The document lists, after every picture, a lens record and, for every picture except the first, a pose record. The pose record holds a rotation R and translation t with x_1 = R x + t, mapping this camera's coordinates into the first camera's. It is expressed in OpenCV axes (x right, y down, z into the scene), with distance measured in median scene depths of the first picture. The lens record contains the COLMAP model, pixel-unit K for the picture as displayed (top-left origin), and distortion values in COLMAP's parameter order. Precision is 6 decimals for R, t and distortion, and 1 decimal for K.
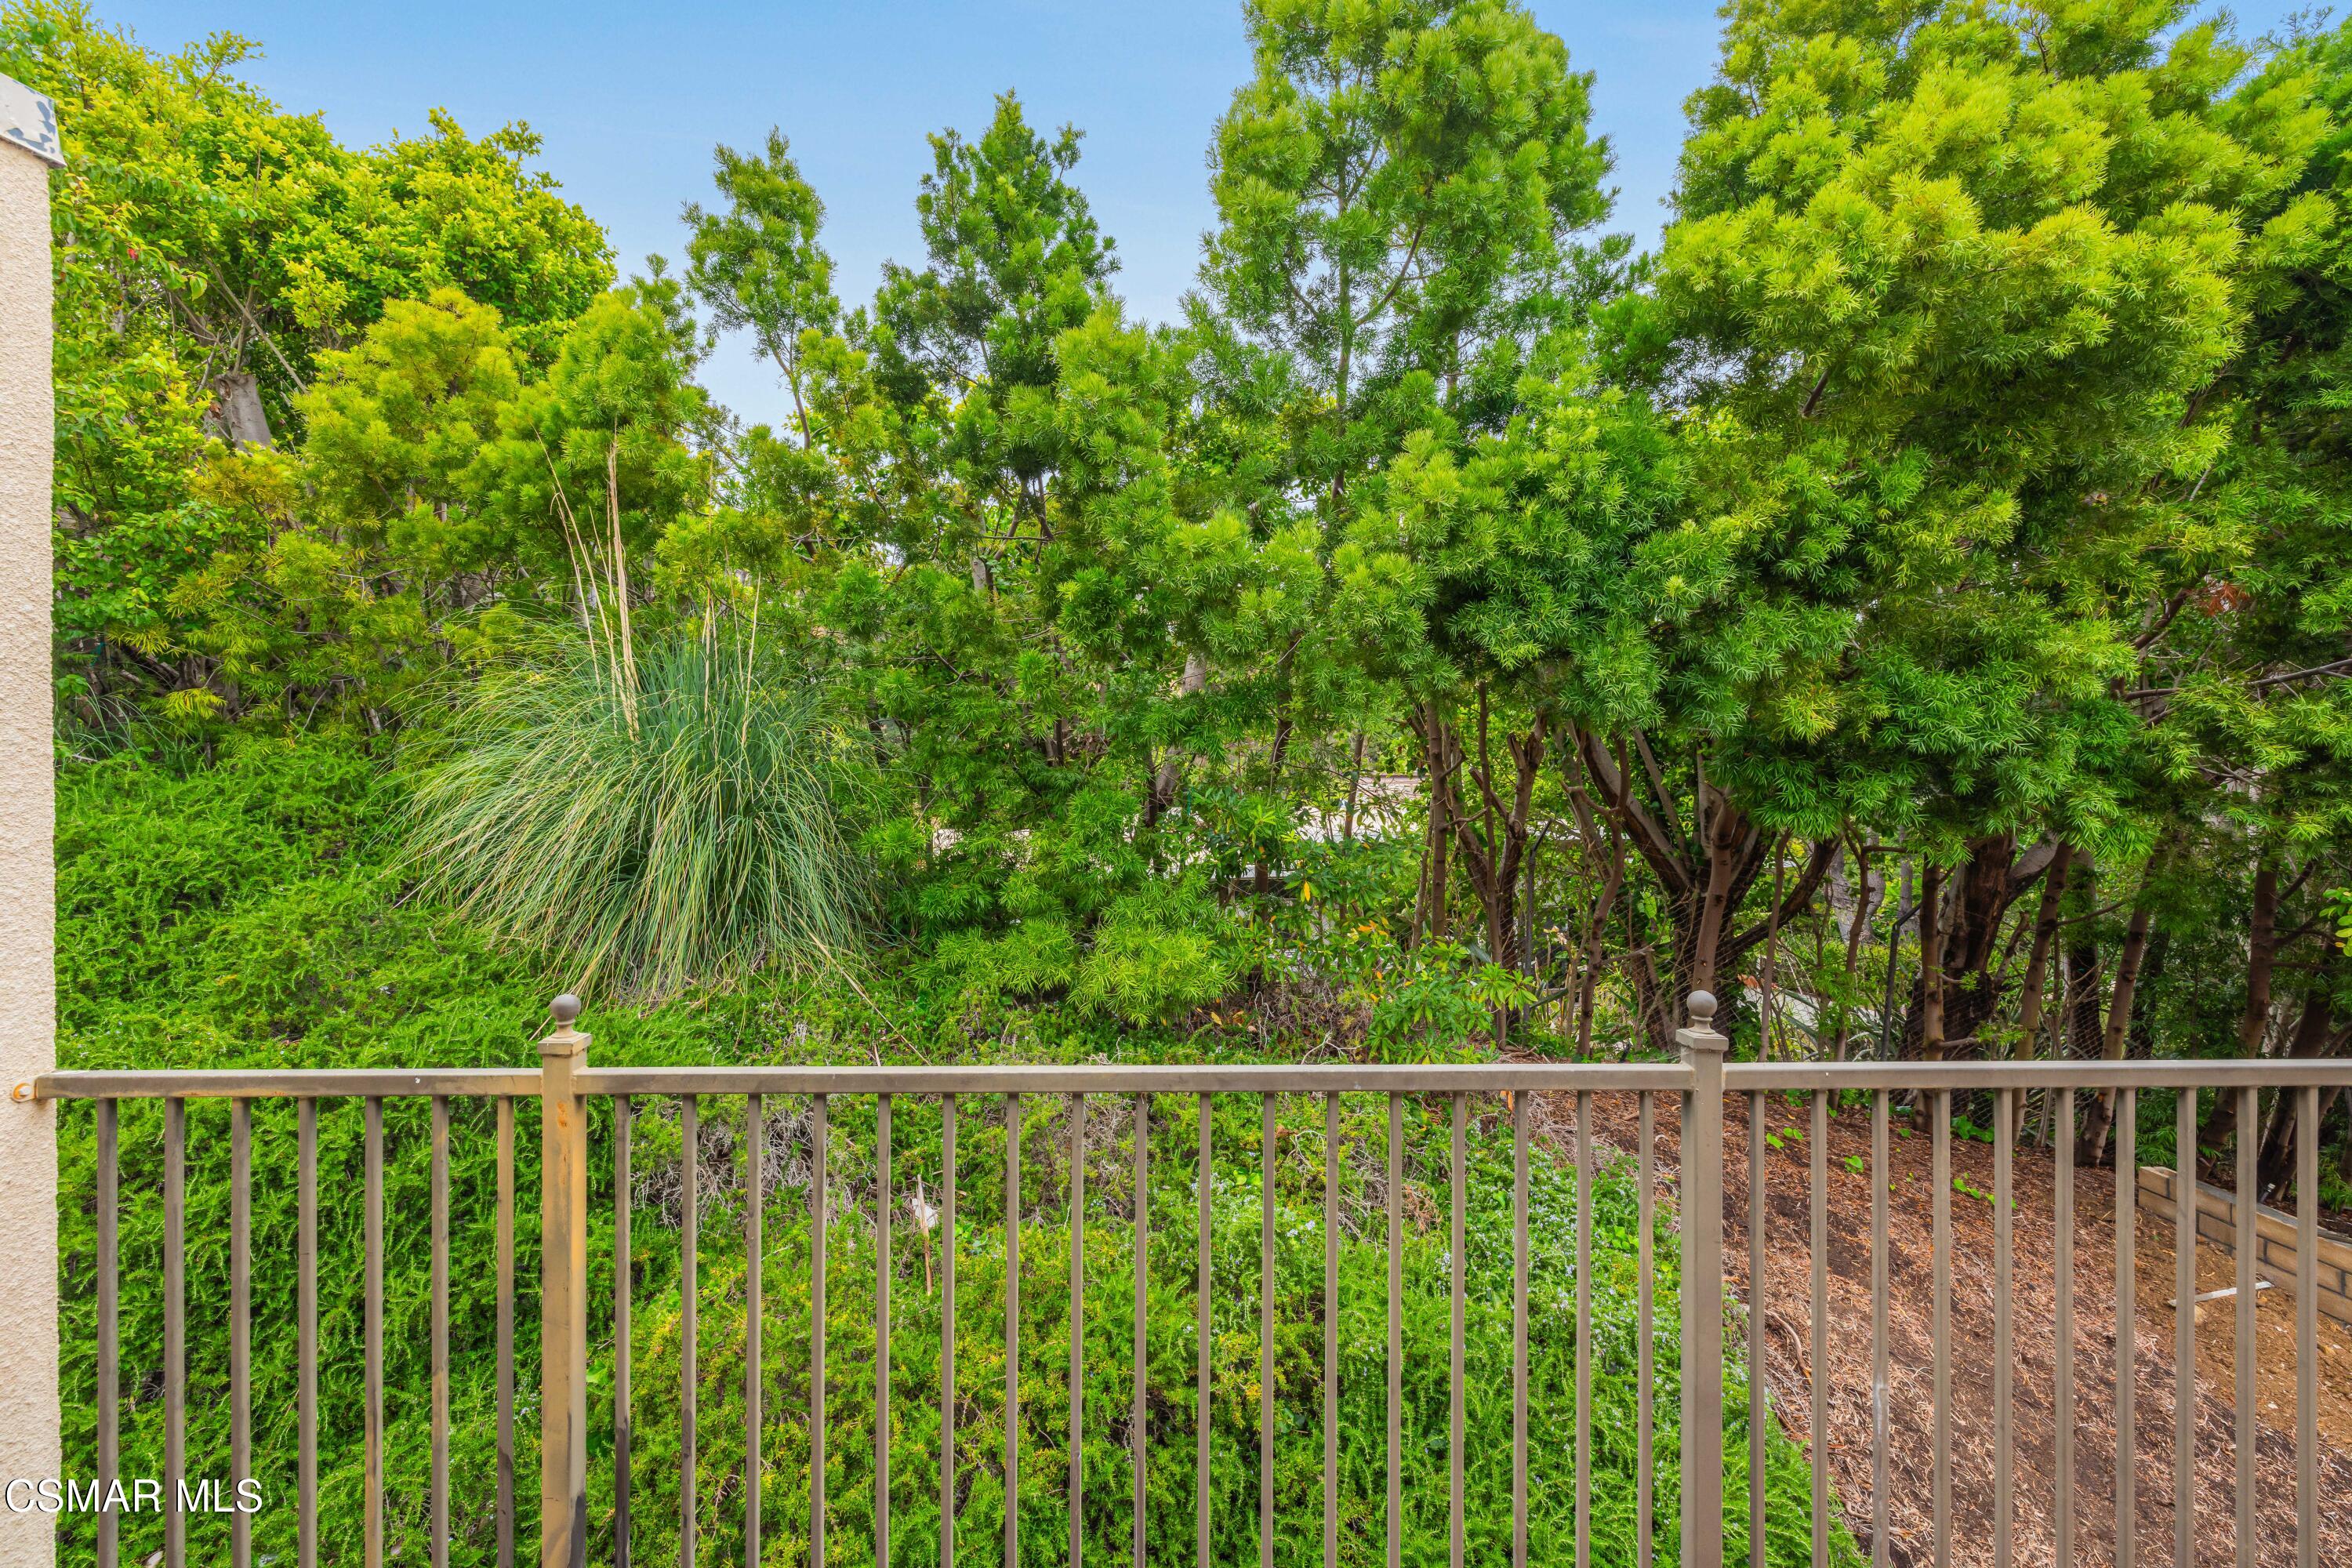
lens RADIAL K [[987.3, 0, 1174.8], [0, 987.3, 782.8], [0, 0, 1]] dist [0.004473, -0.000476]
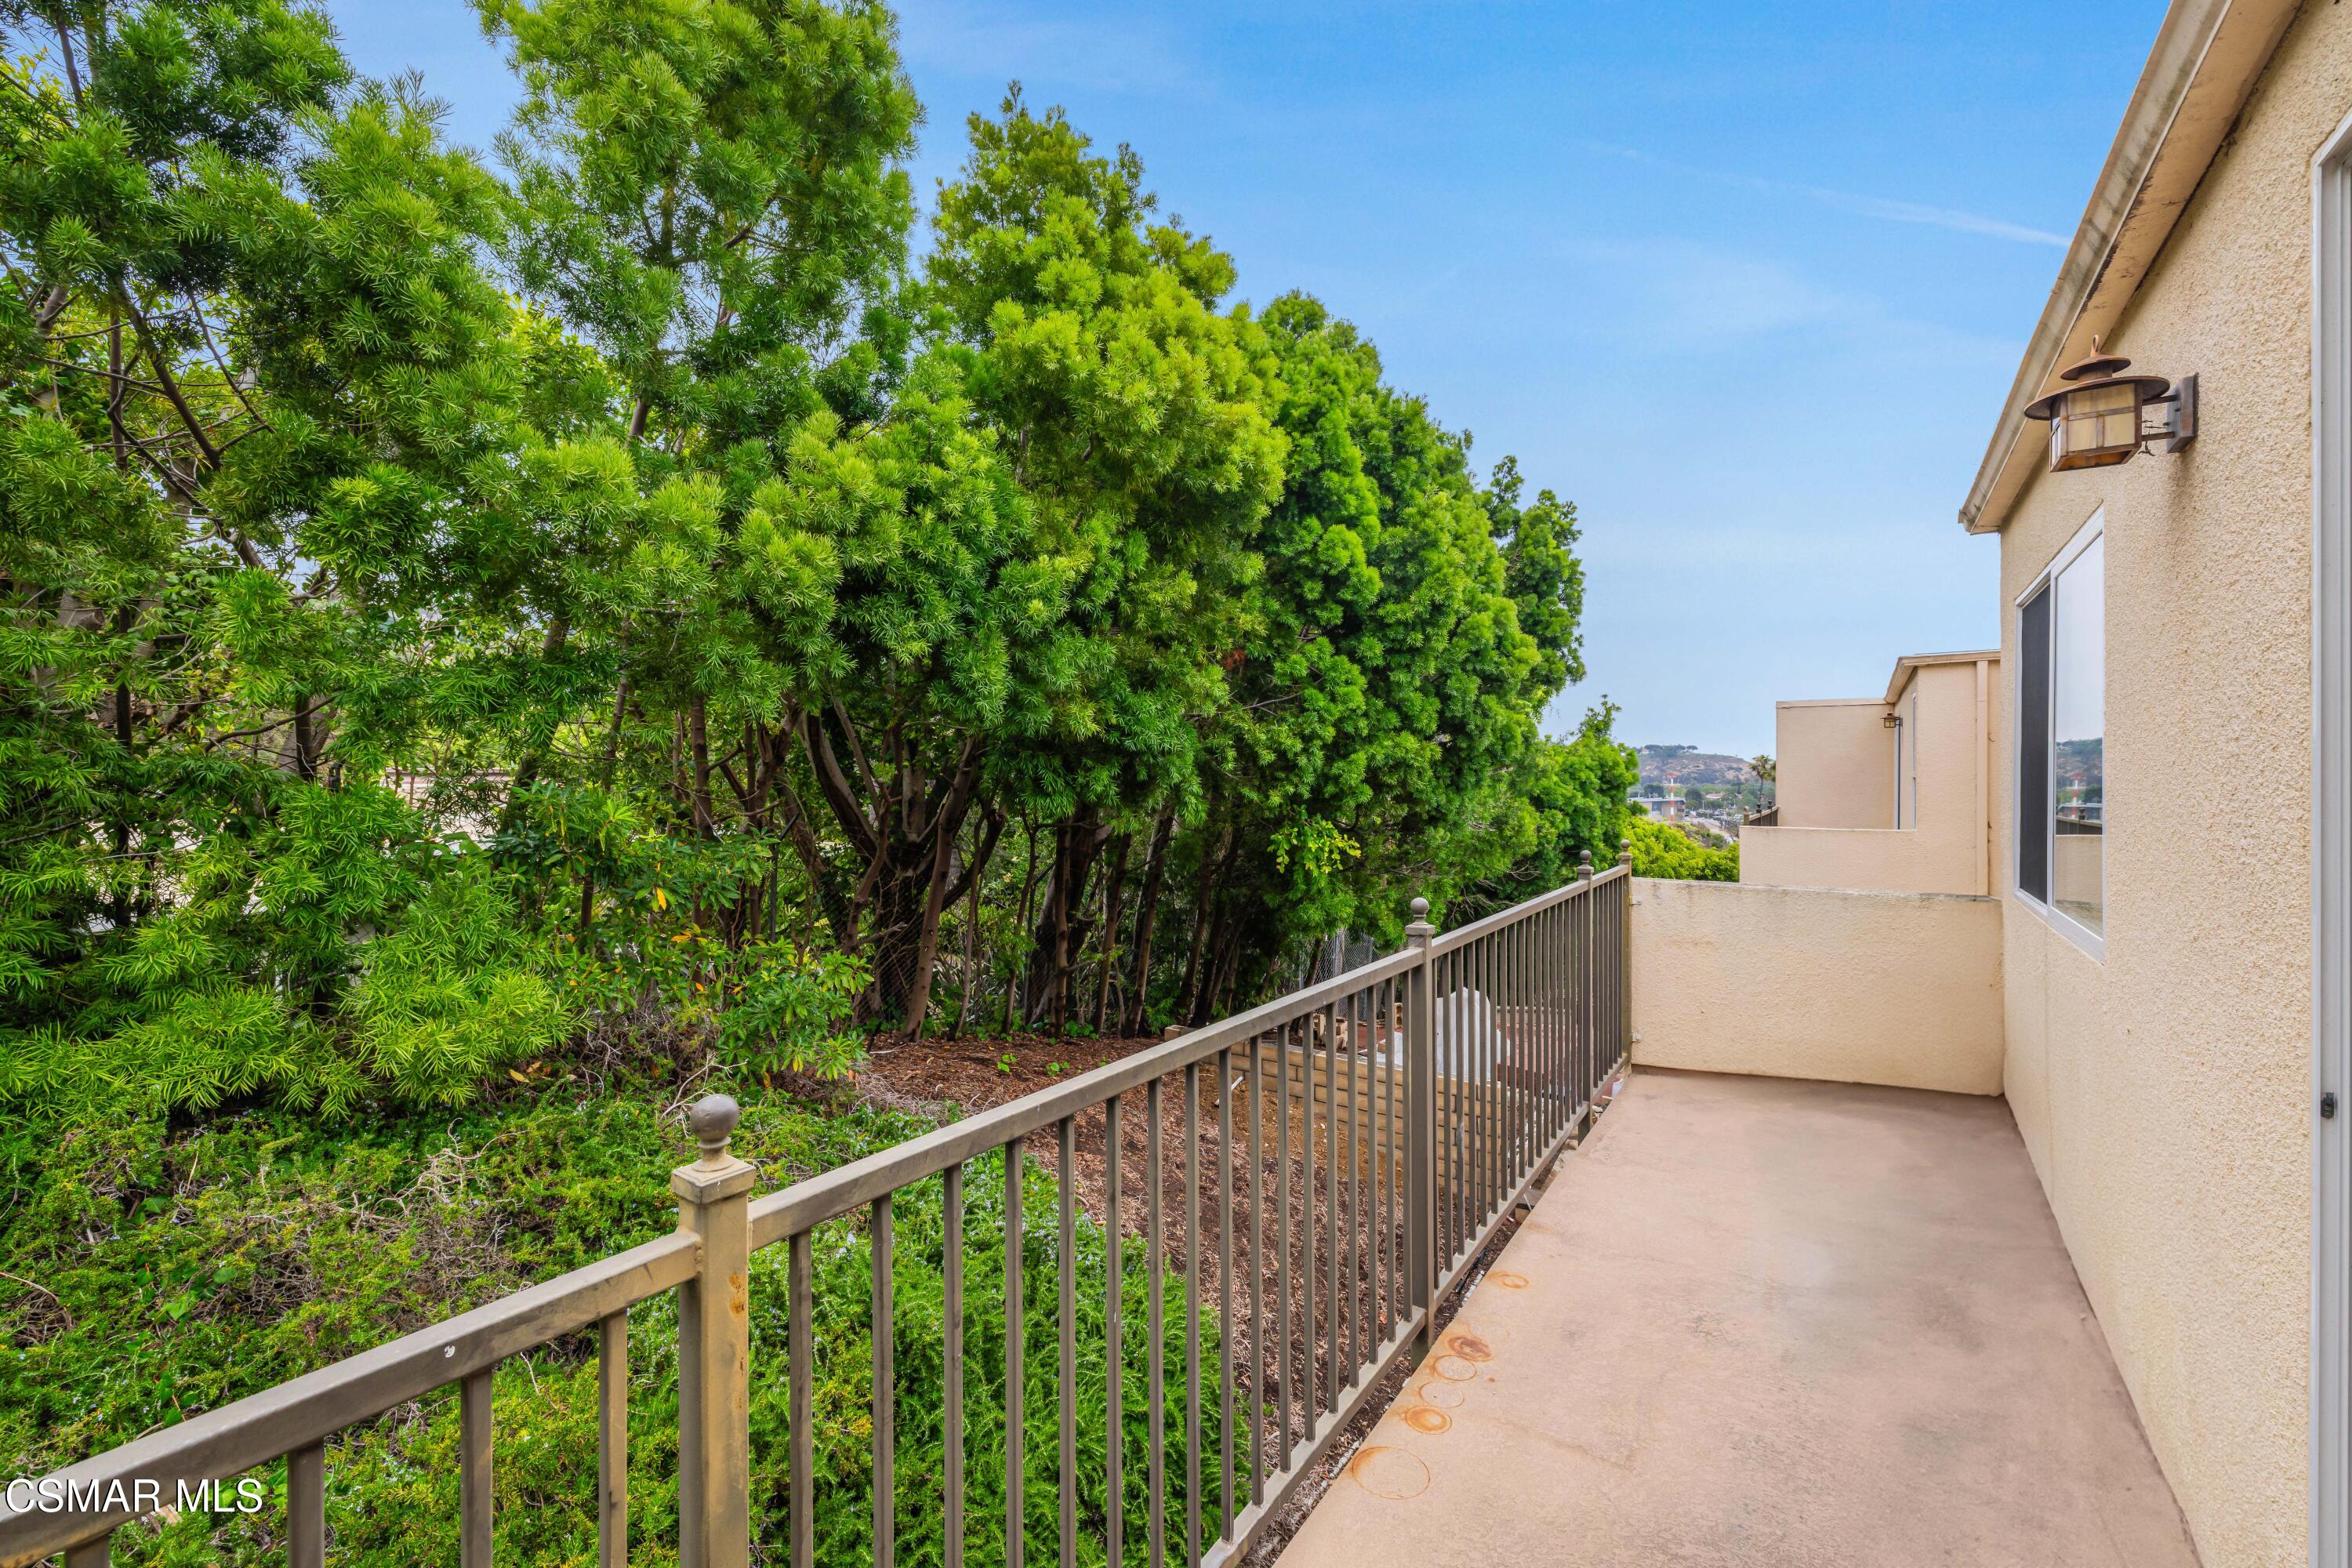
lens RADIAL K [[987.3, 0, 1160.9], [0, 987.3, 780.1], [0, 0, 1]] dist [0.004473, -0.000476]
pose [[0.593300, -0.005745, 0.804961, -0.353660], [0.006983, 0.999974, 0.001990, 0.008386], [-0.804951, 0.004441, 0.593325, 0.158464]]
